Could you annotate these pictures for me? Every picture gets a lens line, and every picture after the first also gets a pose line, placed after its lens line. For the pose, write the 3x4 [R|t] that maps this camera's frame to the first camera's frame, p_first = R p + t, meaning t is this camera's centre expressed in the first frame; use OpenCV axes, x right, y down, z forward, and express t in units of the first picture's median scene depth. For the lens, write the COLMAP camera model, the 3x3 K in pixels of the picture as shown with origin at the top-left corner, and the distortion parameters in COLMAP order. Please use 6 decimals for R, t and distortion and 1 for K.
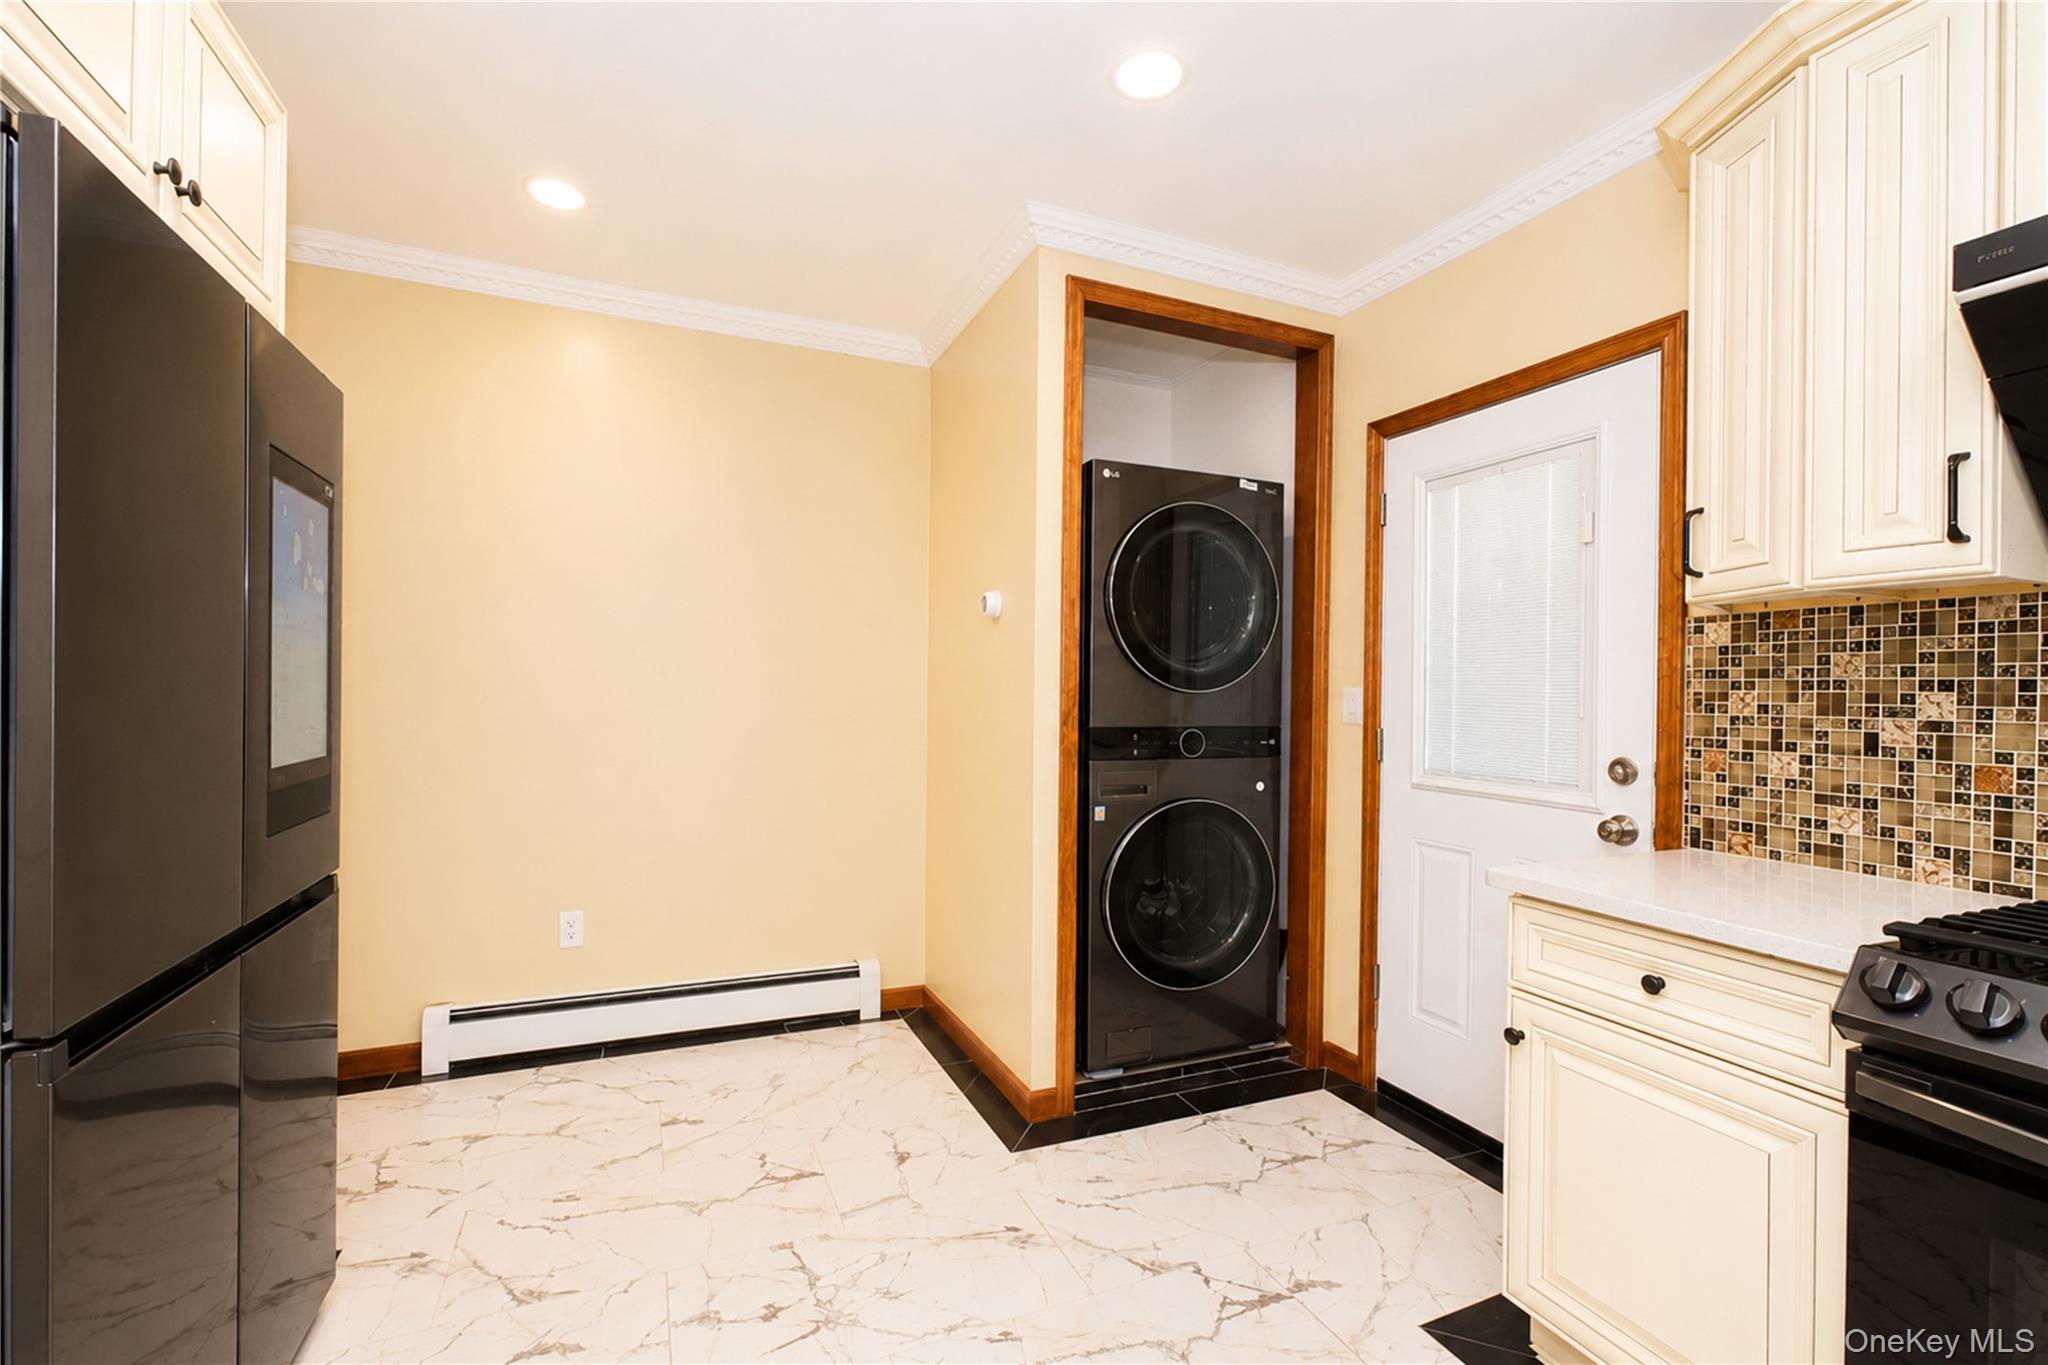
lens RADIAL K [[880.0, 0, 1021.1], [0, 880.0, 688.9], [0, 0, 1]] dist [0.011423, -0.000392]
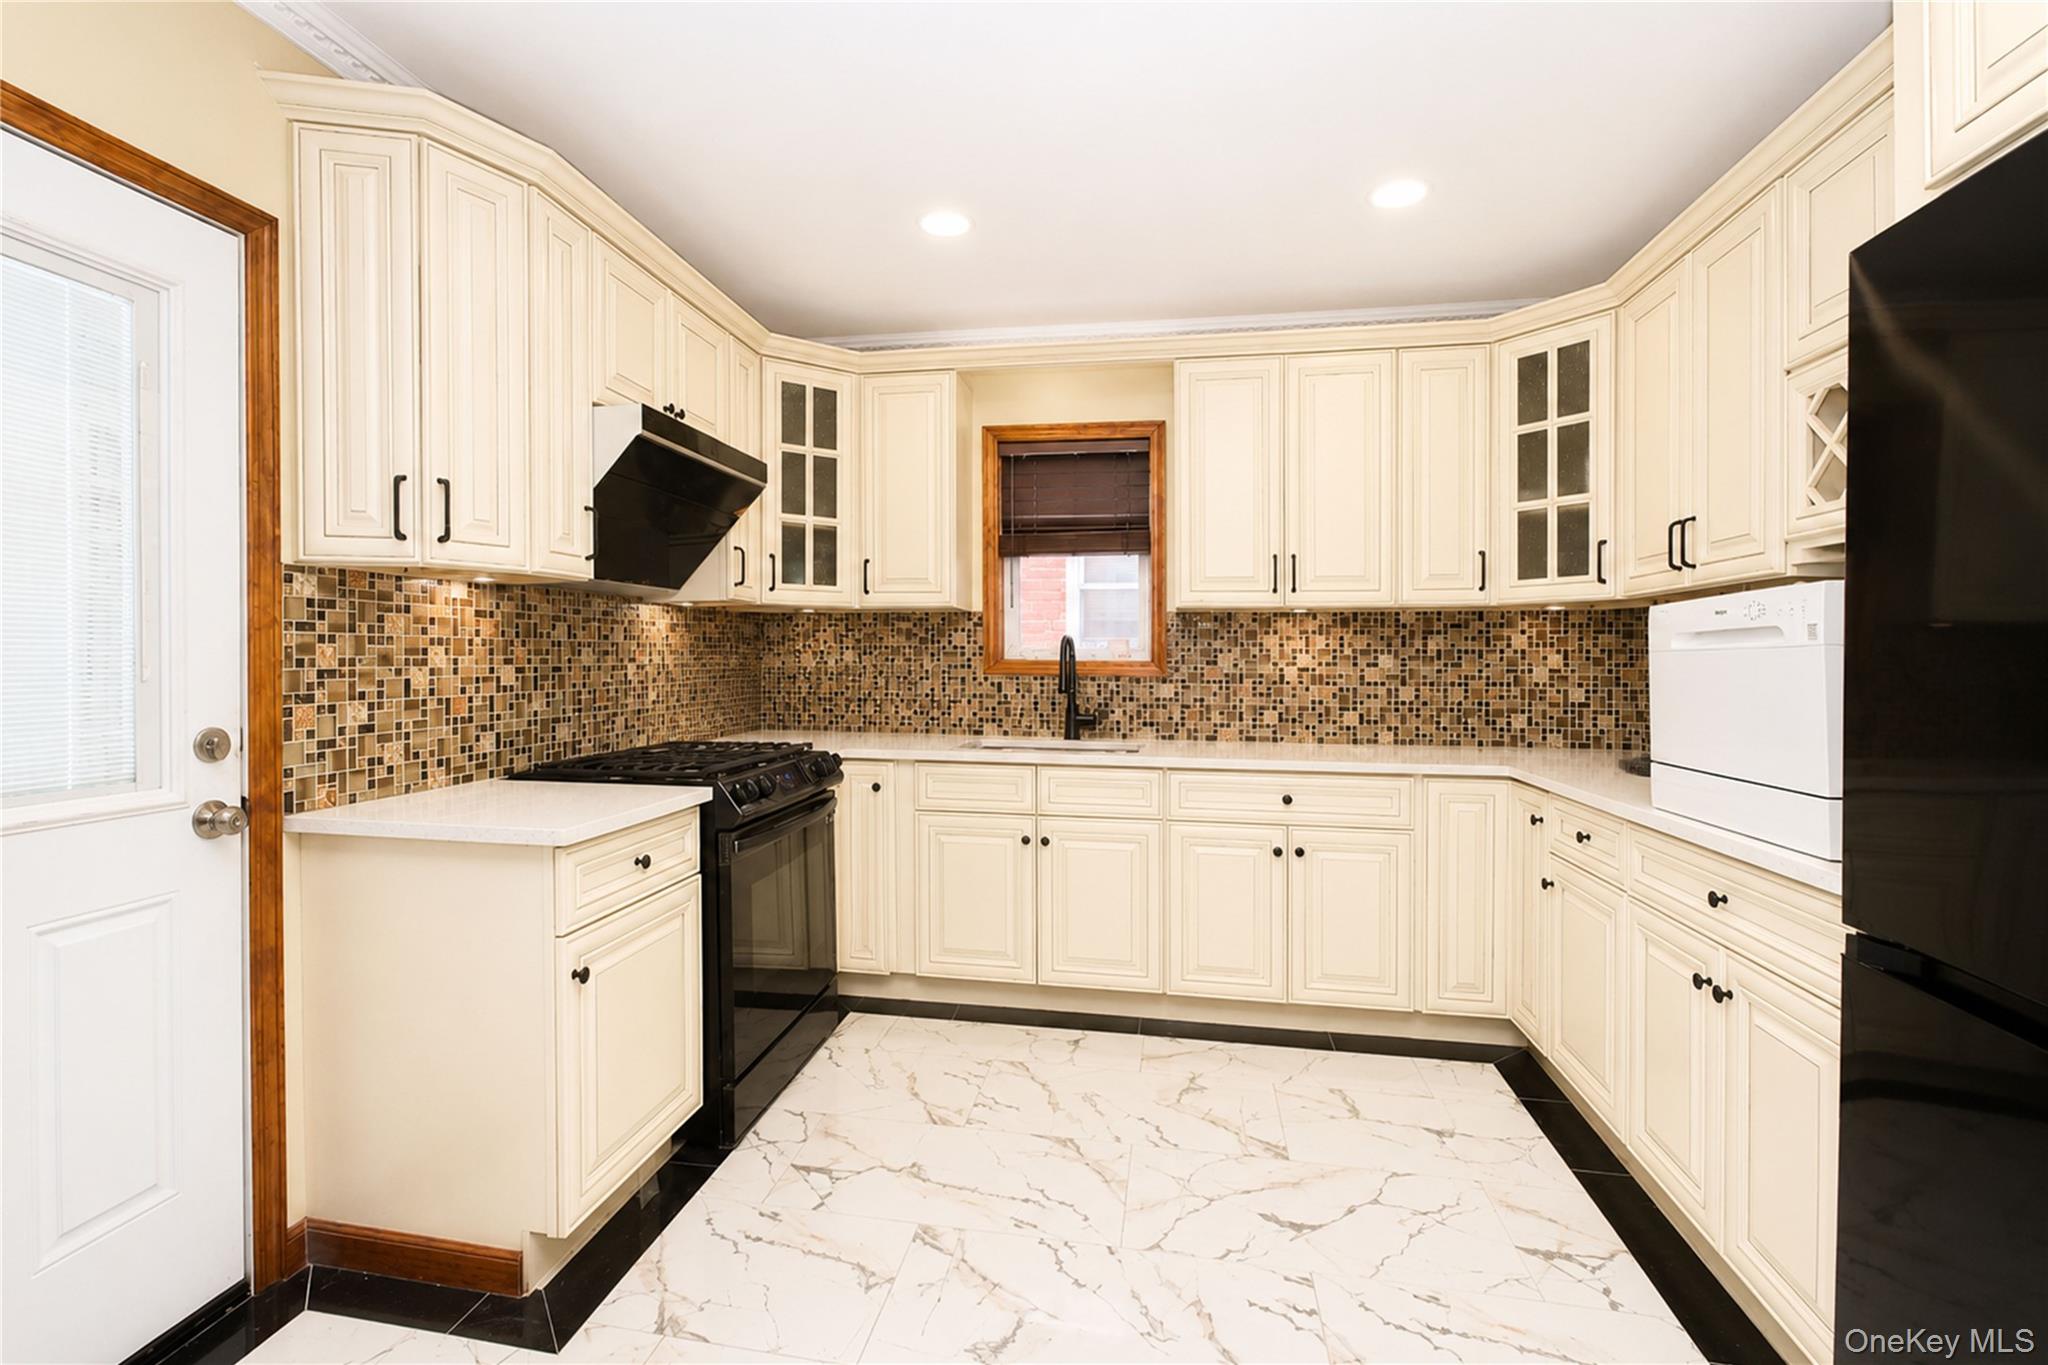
lens RADIAL K [[880.0, 0, 1025.2], [0, 880.0, 666.6], [0, 0, 1]] dist [0.011423, -0.000392]
pose [[-0.830064, -0.017984, 0.557377, -0.409645], [-0.011308, 0.999817, 0.015420, 0.003009], [-0.557553, 0.006497, -0.830116, 1.401261]]
